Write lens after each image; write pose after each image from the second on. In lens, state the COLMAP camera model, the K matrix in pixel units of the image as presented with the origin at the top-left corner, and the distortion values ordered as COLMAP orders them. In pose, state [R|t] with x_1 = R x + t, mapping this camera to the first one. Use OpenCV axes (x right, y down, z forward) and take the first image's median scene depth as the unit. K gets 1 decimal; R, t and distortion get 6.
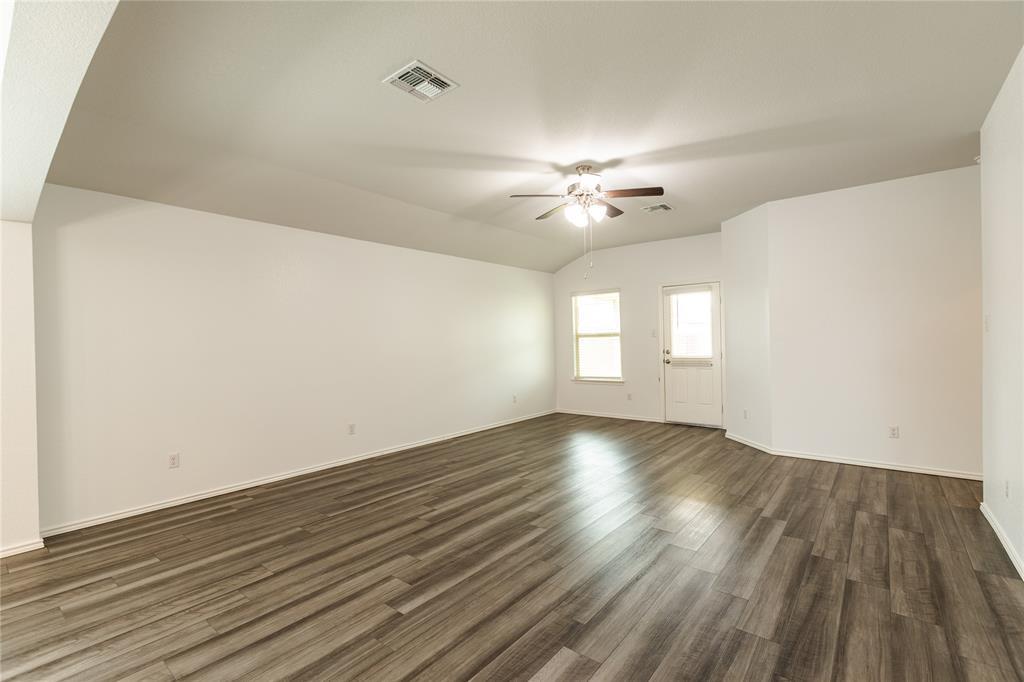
lens RADIAL K [[456.1, 0, 517.8], [0, 456.1, 337.9], [0, 0, 1]] dist [0.004296, -0.001236]
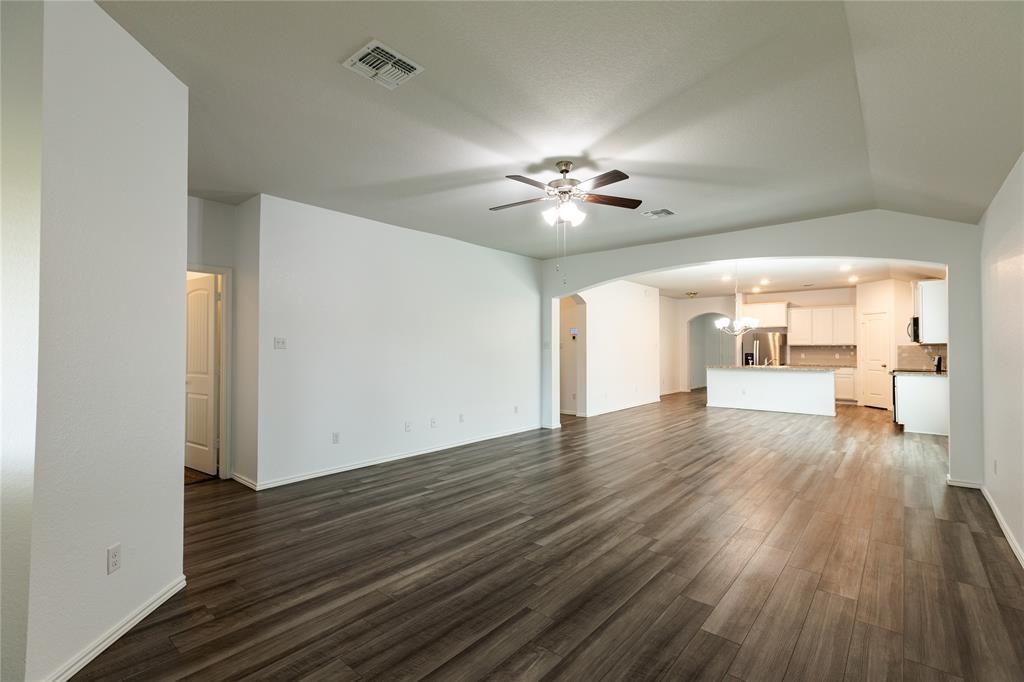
lens RADIAL K [[456.1, 0, 514.3], [0, 456.1, 340.5], [0, 0, 1]] dist [0.004296, -0.001236]
pose [[-0.999367, 0.017726, 0.030836, 0.182612], [0.017060, 0.999618, -0.021729, 0.002233], [-0.031209, -0.021189, -0.999288, 1.564208]]
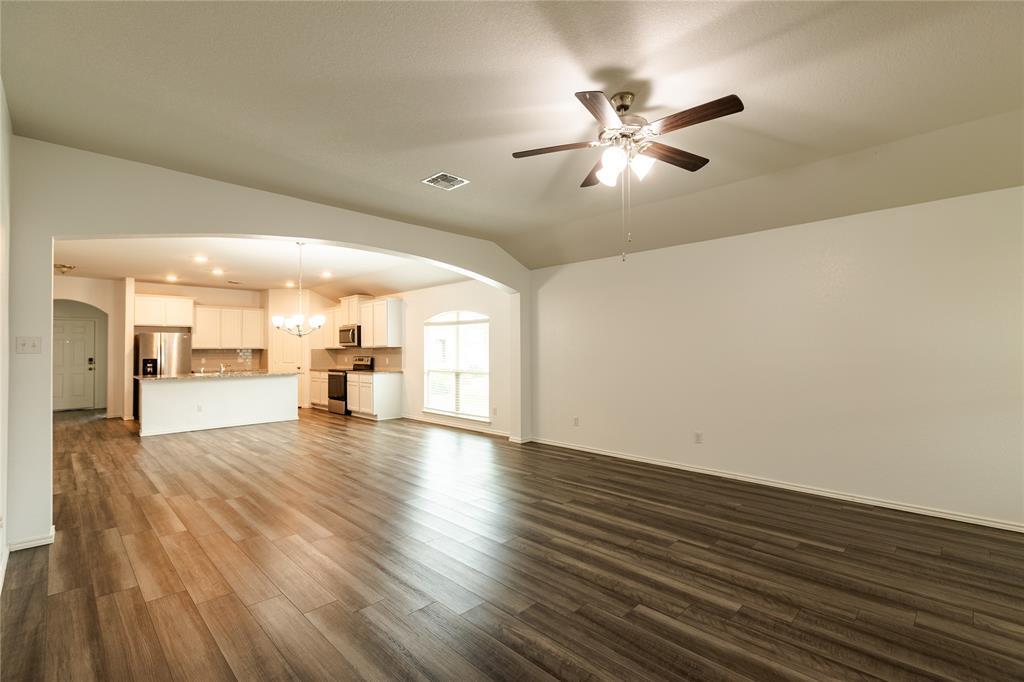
lens RADIAL K [[456.1, 0, 506.2], [0, 456.1, 342.1], [0, 0, 1]] dist [0.004296, -0.001236]
pose [[-0.118222, -0.000578, -0.992987, 0.682065], [0.011683, 0.999930, -0.001973, -0.009411], [0.992918, -0.011834, -0.118207, 0.737179]]
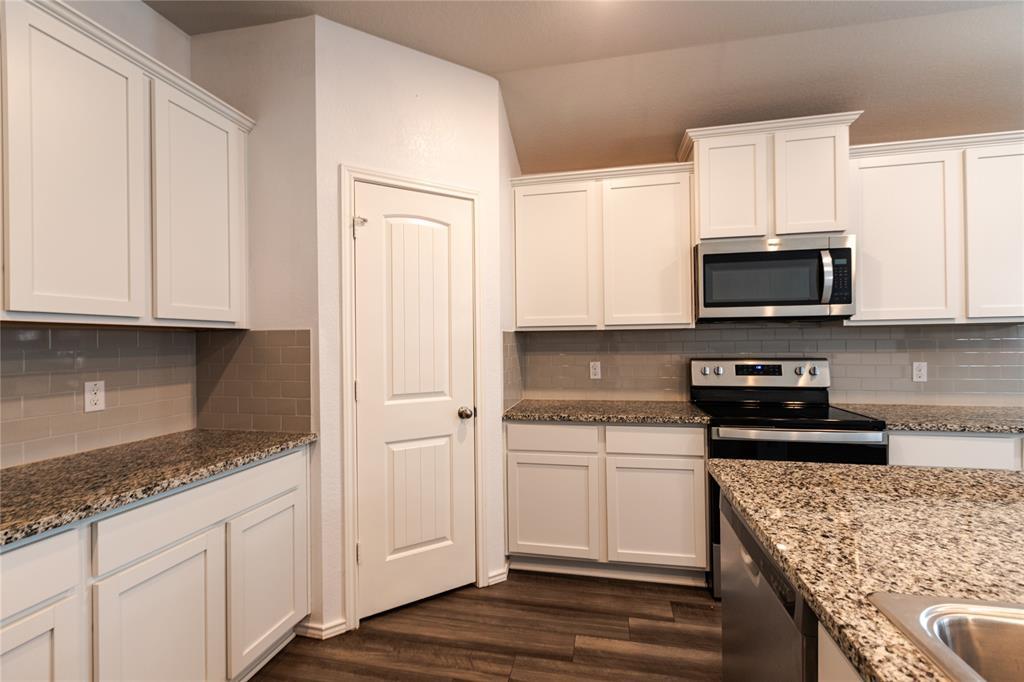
lens RADIAL K [[456.1, 0, 514.1], [0, 456.1, 339.9], [0, 0, 1]] dist [0.004296, -0.001236]
pose [[0.442997, 0.007844, -0.896489, -0.925916], [0.005785, 0.999916, 0.011607, 0.012846], [0.896505, -0.010329, 0.442914, -0.698129]]
